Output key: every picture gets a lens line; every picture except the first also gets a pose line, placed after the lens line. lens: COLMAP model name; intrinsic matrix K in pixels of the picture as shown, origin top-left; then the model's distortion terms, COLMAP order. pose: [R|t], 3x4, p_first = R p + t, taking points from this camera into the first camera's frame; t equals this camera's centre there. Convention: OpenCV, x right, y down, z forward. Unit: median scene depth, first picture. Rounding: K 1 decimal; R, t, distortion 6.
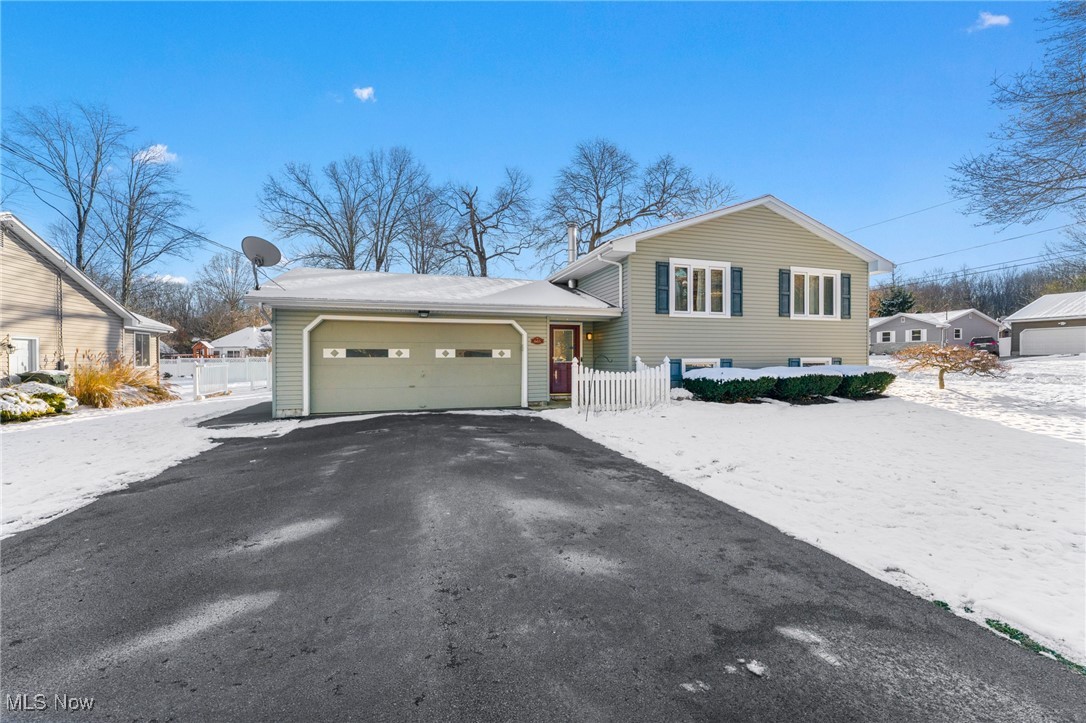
lens RADIAL K [[435.1, 0, 525.0], [0, 435.1, 368.2], [0, 0, 1]] dist [-0.003868, 0.000114]
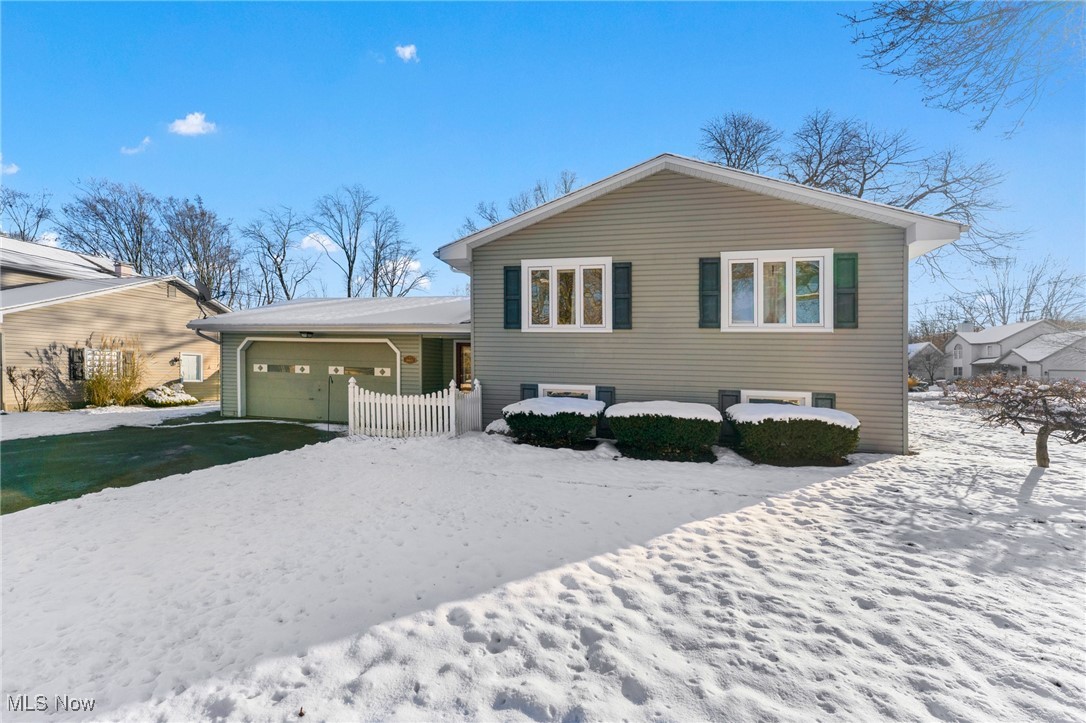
lens RADIAL K [[435.1, 0, 523.8], [0, 435.1, 383.6], [0, 0, 1]] dist [-0.003868, 0.000114]
pose [[0.857579, 0.039616, -0.512825, 0.731577], [-0.040564, 0.999133, 0.009349, -0.027915], [0.512751, 0.012785, 0.858442, 0.286504]]
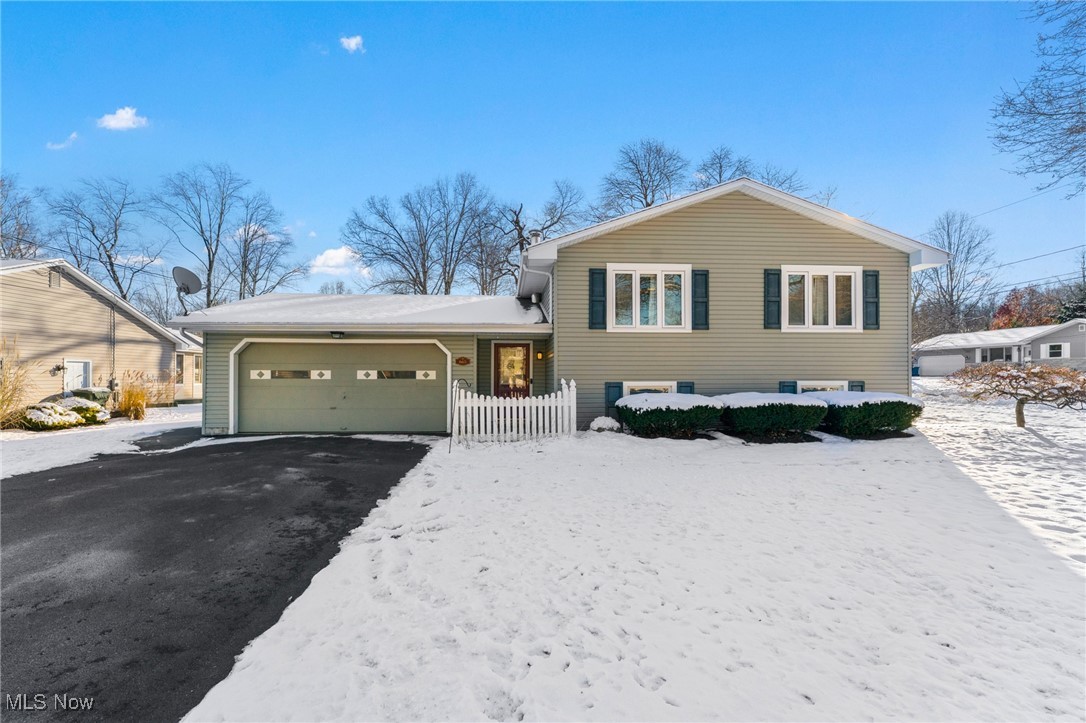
lens RADIAL K [[435.1, 0, 515.1], [0, 435.1, 382.6], [0, 0, 1]] dist [-0.003868, 0.000114]
pose [[0.969691, 0.007040, -0.244234, 0.352782], [-0.009004, 0.999935, -0.006925, -0.011921], [0.244169, 0.008914, 0.969692, 0.127271]]
